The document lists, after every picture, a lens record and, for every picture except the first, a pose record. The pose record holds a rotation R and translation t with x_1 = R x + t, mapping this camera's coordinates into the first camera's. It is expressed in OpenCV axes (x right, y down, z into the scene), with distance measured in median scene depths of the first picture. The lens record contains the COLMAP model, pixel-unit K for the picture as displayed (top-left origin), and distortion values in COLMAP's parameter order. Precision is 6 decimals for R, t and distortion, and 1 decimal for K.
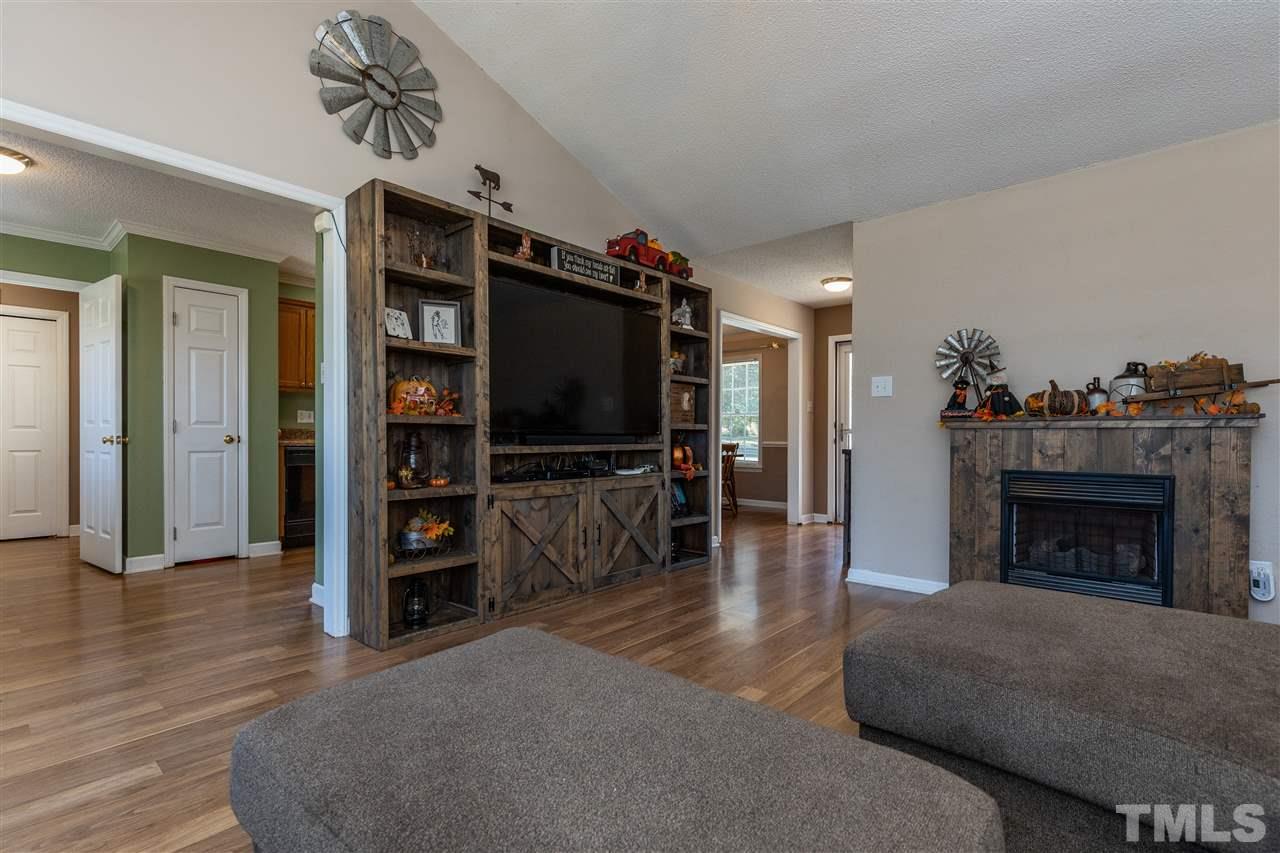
lens RADIAL K [[591.0, 0, 613.4], [0, 591.0, 435.7], [0, 0, 1]] dist [-0.010689, 0.001180]
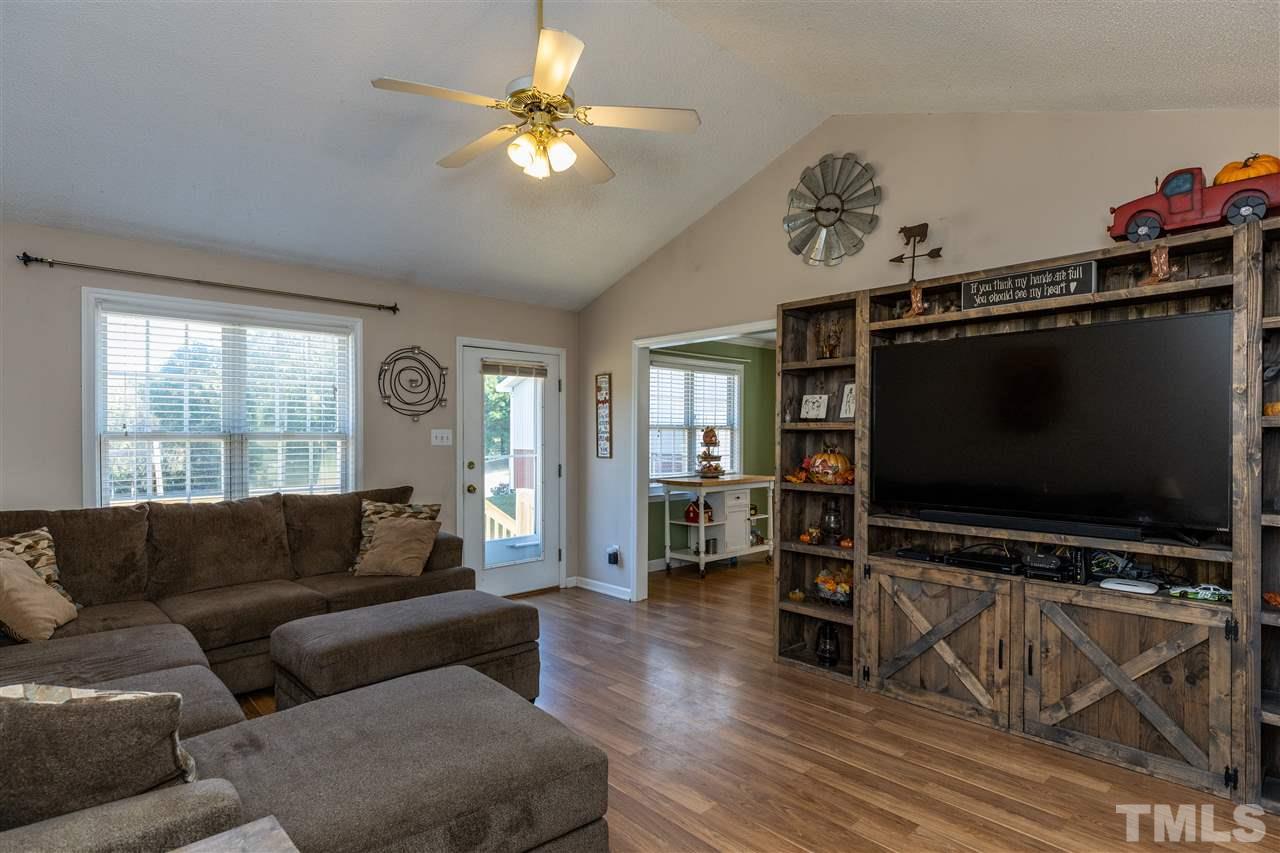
lens RADIAL K [[649.3, 0, 653.7], [0, 649.3, 432.1], [0, 0, 1]] dist [-0.003365, -0.000132]
pose [[-0.069724, -0.014550, -0.997460, 0.859283], [-0.004743, 0.999887, -0.014254, -0.101195], [0.997555, 0.003737, -0.069785, 0.657687]]
